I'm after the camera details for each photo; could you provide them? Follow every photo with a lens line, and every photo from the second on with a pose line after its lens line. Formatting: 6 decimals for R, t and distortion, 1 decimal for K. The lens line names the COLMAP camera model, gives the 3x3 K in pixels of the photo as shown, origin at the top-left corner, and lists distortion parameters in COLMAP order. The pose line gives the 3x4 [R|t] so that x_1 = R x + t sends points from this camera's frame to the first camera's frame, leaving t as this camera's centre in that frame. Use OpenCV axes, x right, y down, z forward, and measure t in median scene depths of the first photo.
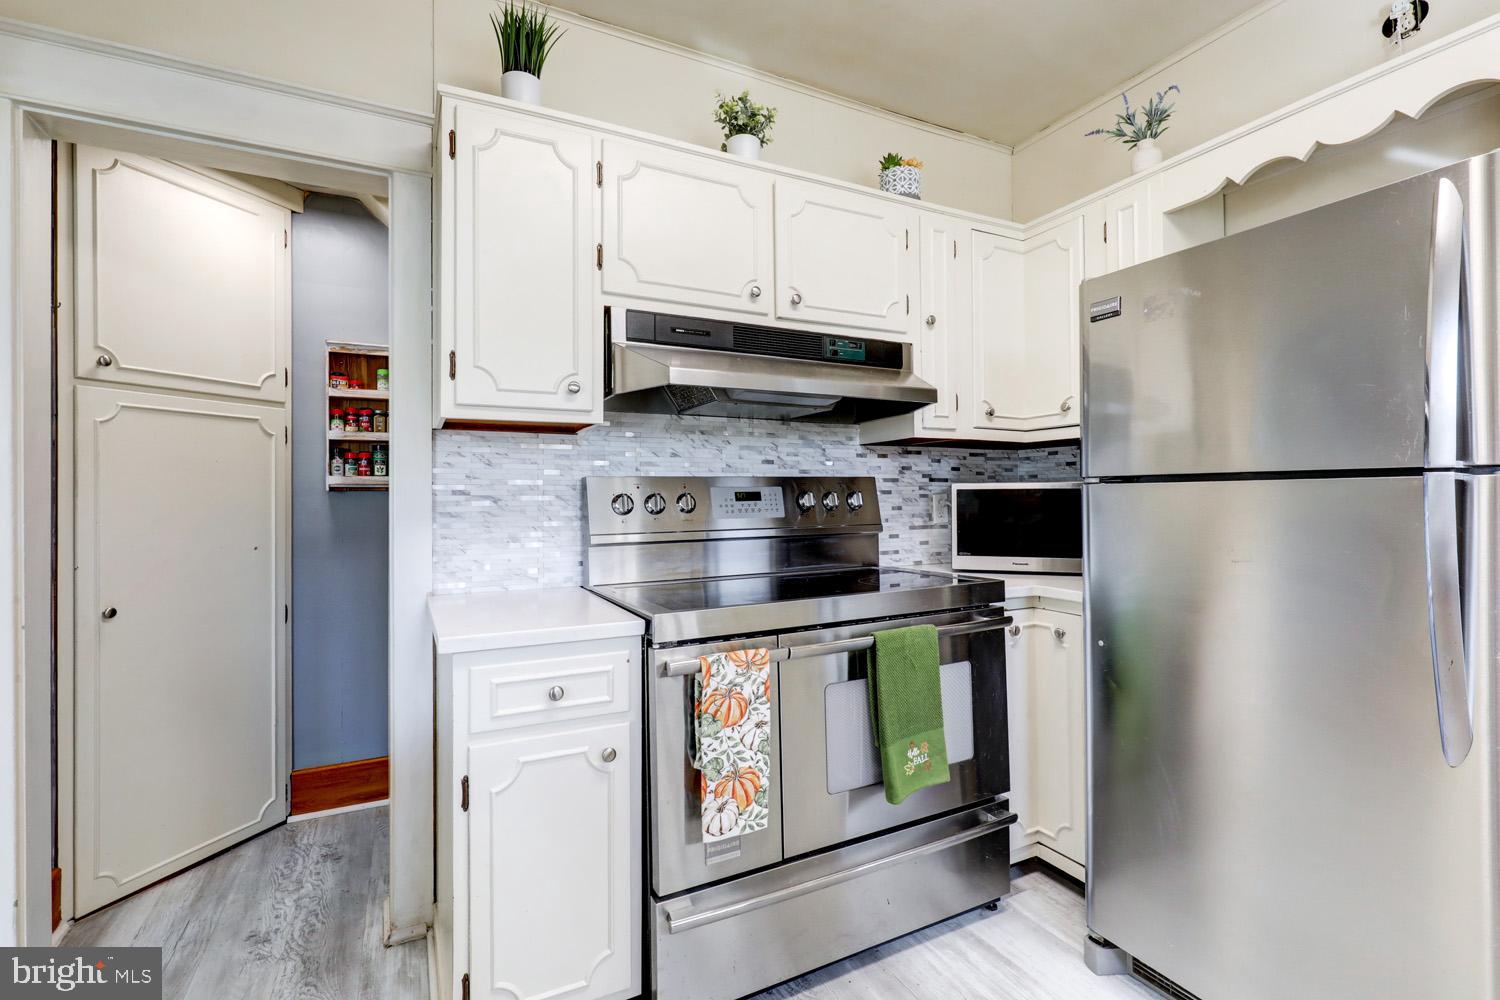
lens RADIAL K [[690.5, 0, 747.8], [0, 690.5, 486.8], [0, 0, 1]] dist [-0.001439, 0.000511]
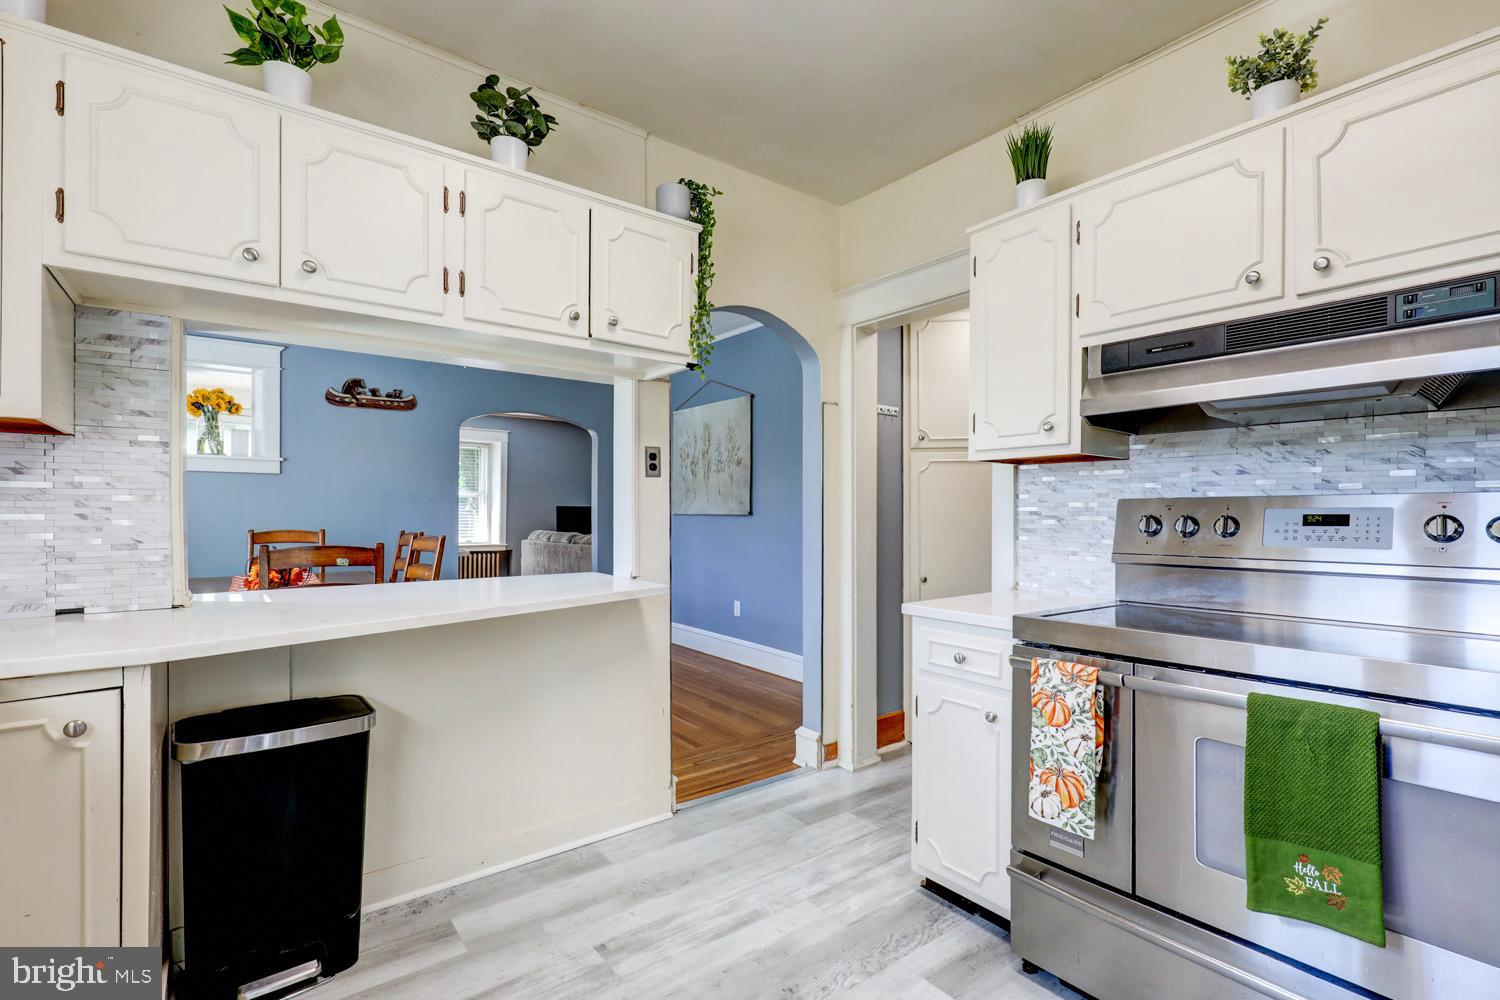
lens RADIAL K [[690.5, 0, 746.3], [0, 690.5, 509.4], [0, 0, 1]] dist [-0.001439, 0.000511]
pose [[0.176225, 0.002641, -0.984346, 0.786285], [0.009095, 0.999949, 0.004311, -0.009305], [0.984308, -0.009713, 0.176192, 0.256419]]
